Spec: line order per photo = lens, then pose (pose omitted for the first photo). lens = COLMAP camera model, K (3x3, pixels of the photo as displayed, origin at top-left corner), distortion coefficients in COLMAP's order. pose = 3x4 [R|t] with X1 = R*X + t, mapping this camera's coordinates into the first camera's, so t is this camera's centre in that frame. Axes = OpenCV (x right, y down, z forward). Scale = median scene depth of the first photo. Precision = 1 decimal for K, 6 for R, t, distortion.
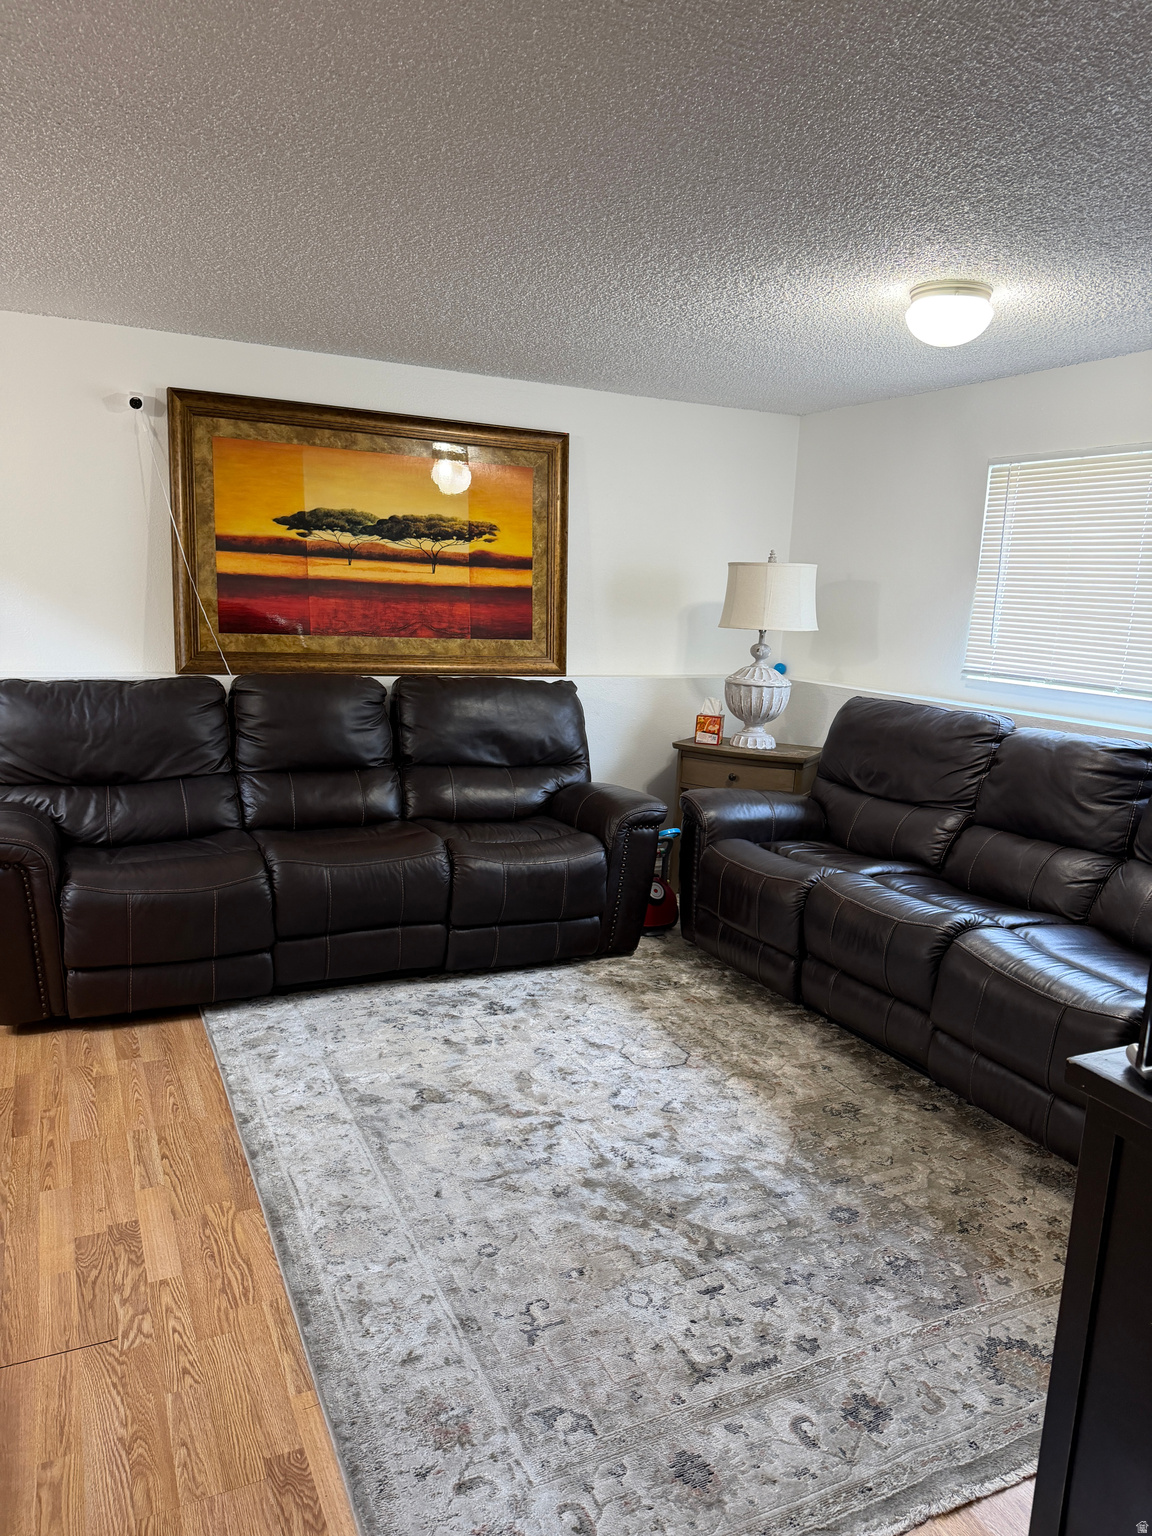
lens RADIAL K [[1081.2, 0, 576.0], [0, 1081.2, 768.0], [0, 0, 1]] dist [0.098998, -0.167011]
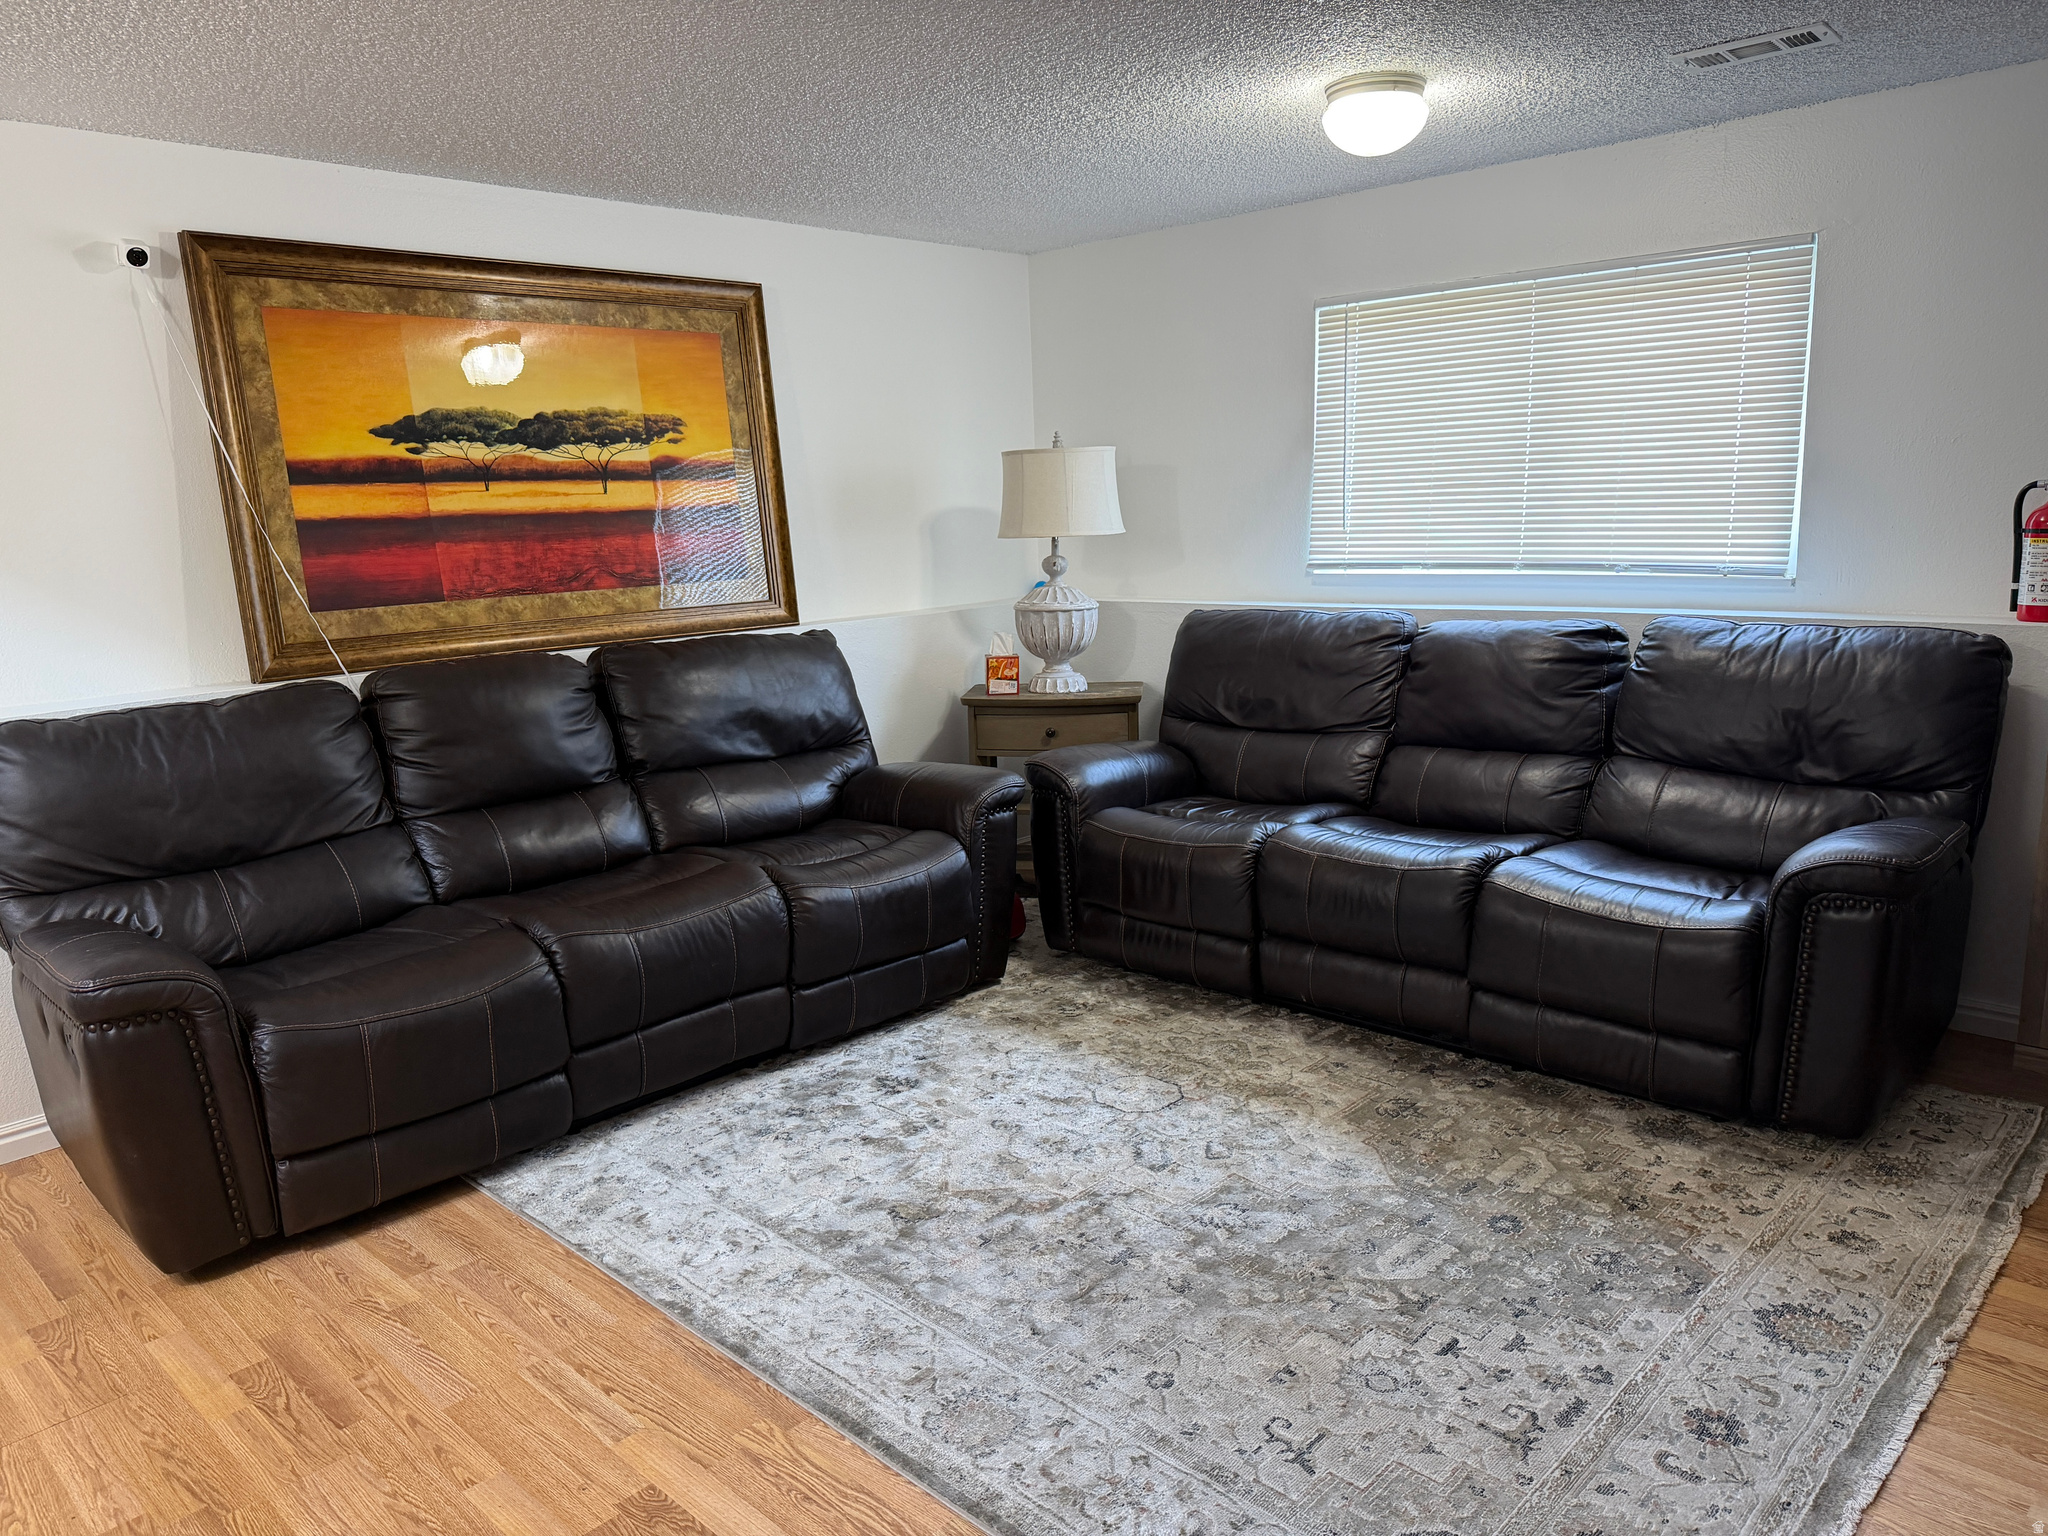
lens RADIAL K [[1441.7, 0, 1019.7], [0, 1441.7, 781.0], [0, 0, 1]] dist [0.098998, -0.167011]
pose [[0.934715, -0.142186, 0.325717, -0.270506], [0.132743, 0.989829, 0.051157, -0.016137], [-0.329678, -0.004581, 0.944082, 0.060361]]
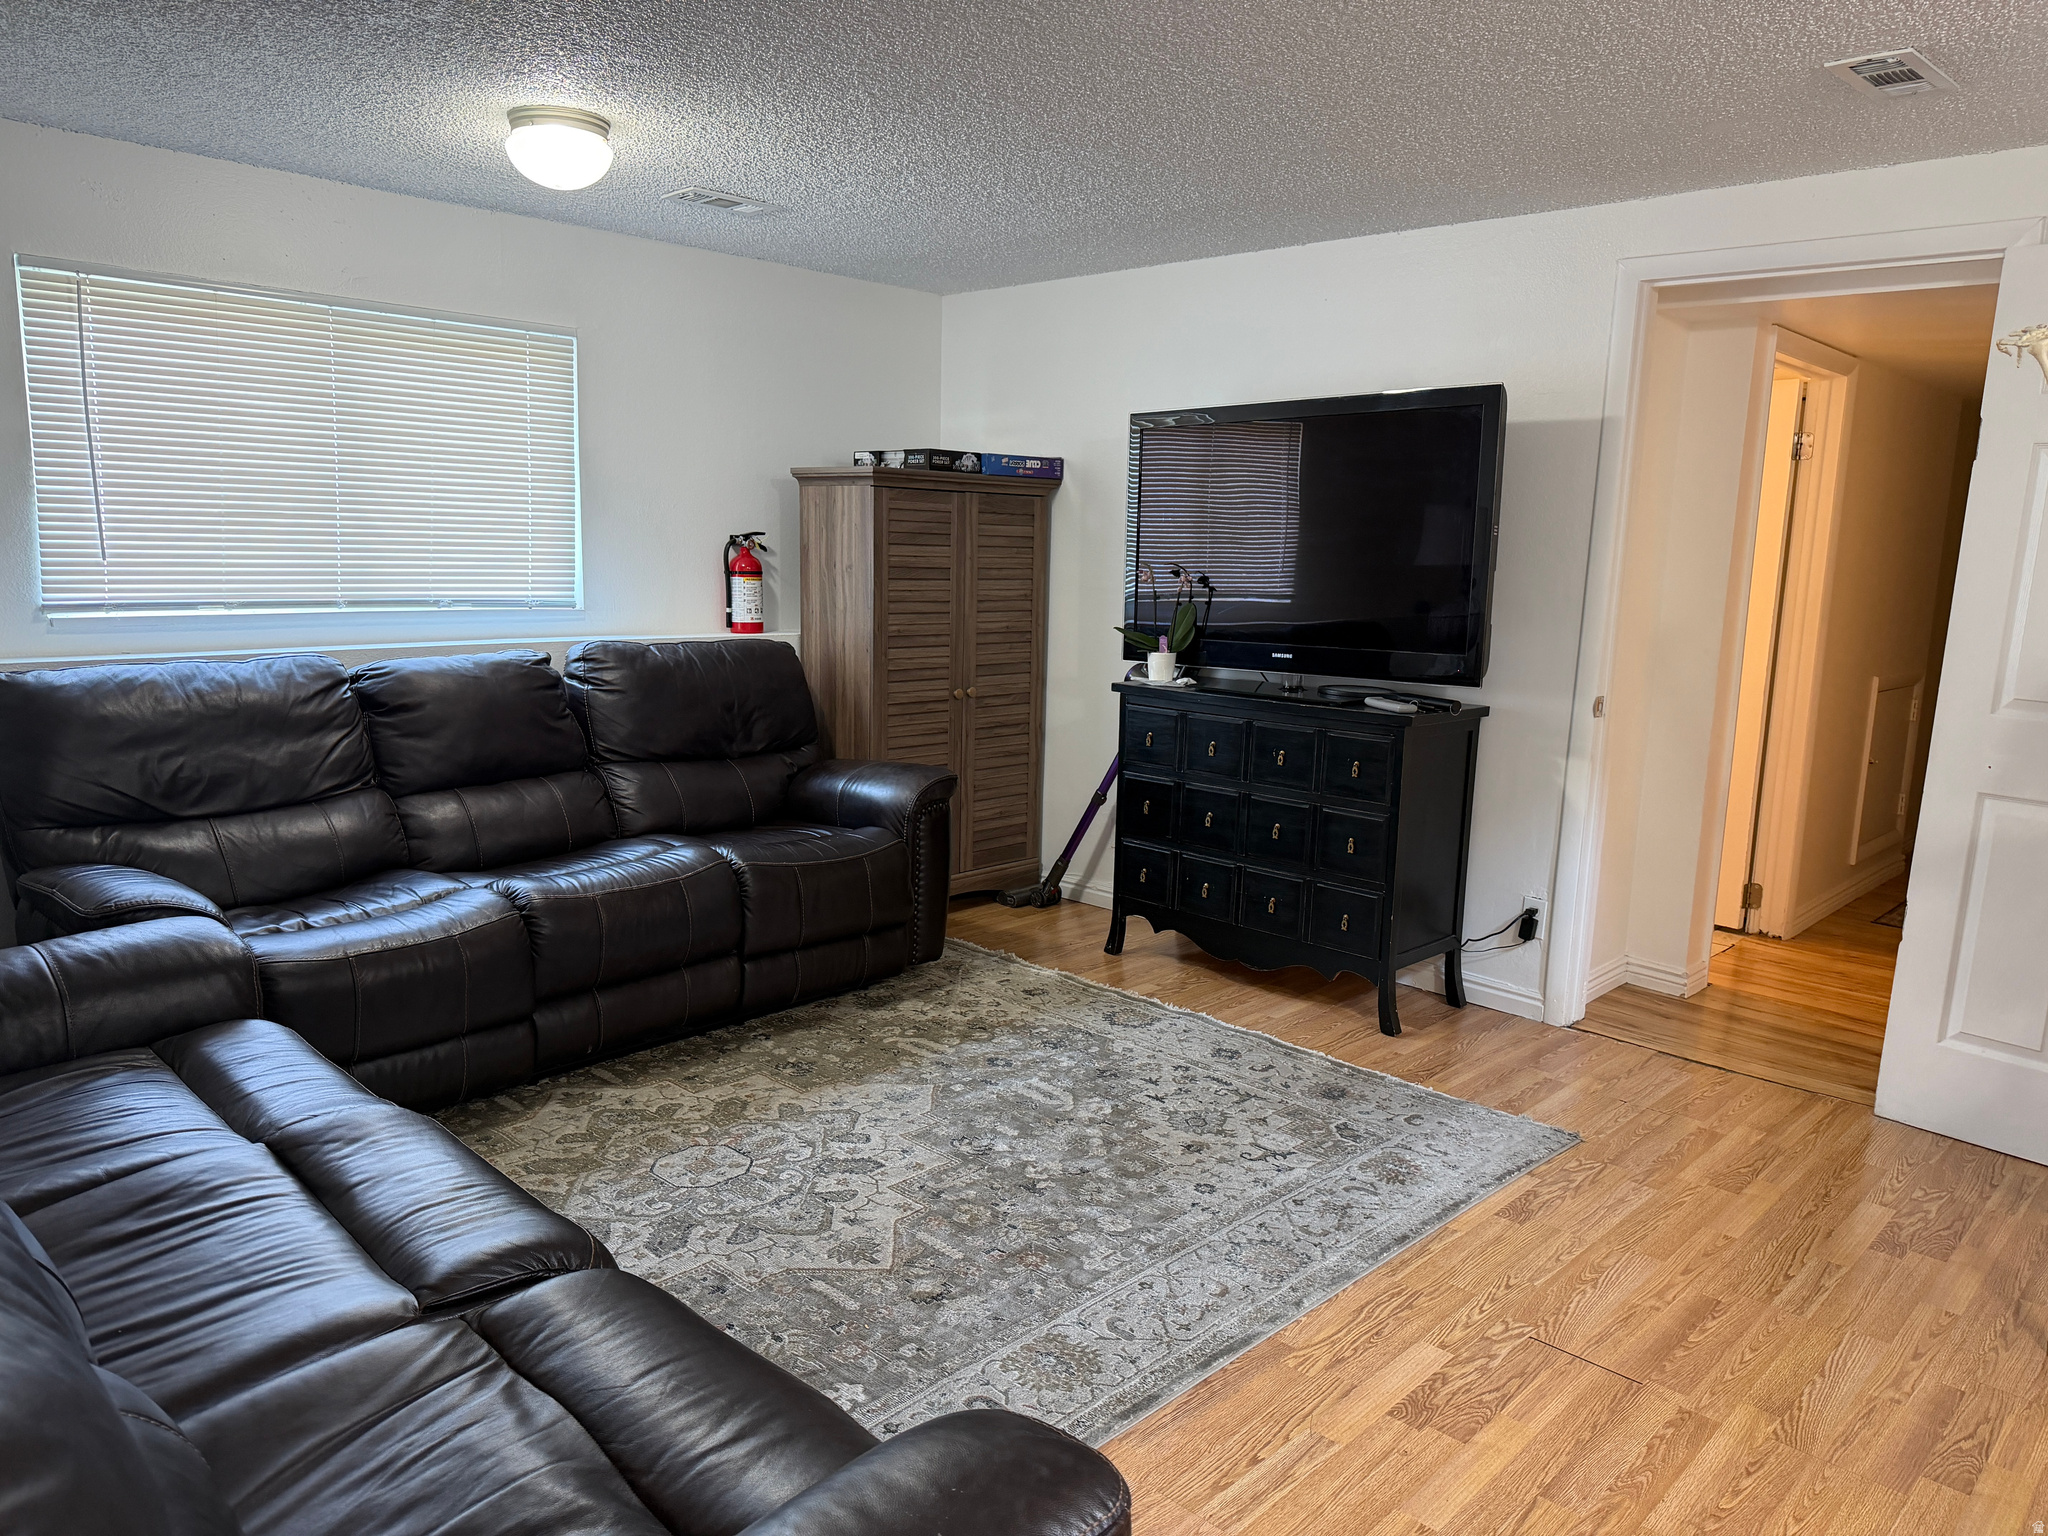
lens RADIAL K [[1441.7, 0, 1019.7], [0, 1441.7, 781.0], [0, 0, 1]] dist [0.098998, -0.167011]
pose [[-0.357760, -0.212184, 0.909388, -0.722745], [0.108312, 0.957841, 0.266100, -0.186258], [-0.927511, 0.193698, -0.319695, 0.943972]]
